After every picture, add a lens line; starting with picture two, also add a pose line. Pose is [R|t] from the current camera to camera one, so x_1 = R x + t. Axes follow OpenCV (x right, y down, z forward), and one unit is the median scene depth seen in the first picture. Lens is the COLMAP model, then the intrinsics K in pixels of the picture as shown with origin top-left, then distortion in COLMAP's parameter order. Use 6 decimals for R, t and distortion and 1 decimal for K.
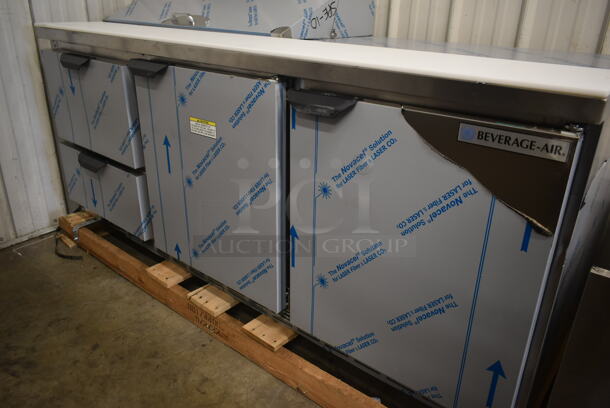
lens RADIAL K [[472.0, 0, 305.0], [0, 472.0, 204.0], [0, 0, 1]] dist [-0.004561, -0.003197]
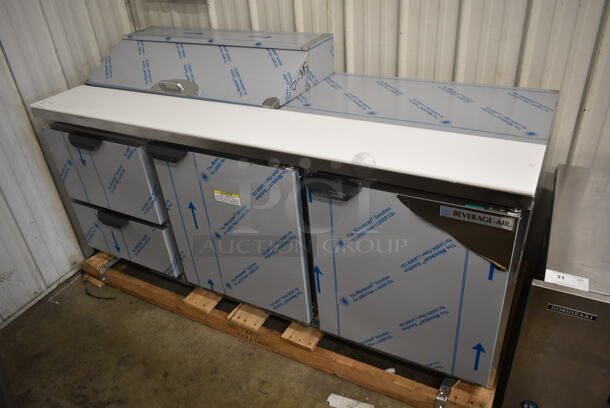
lens RADIAL K [[472.0, 0, 305.0], [0, 472.0, 204.0], [0, 0, 1]] dist [-0.004561, -0.003197]
pose [[0.976996, -0.182581, 0.110199, -0.144993], [0.164616, 0.974168, 0.154589, -0.281826], [-0.135577, -0.132892, 0.981814, -0.227246]]
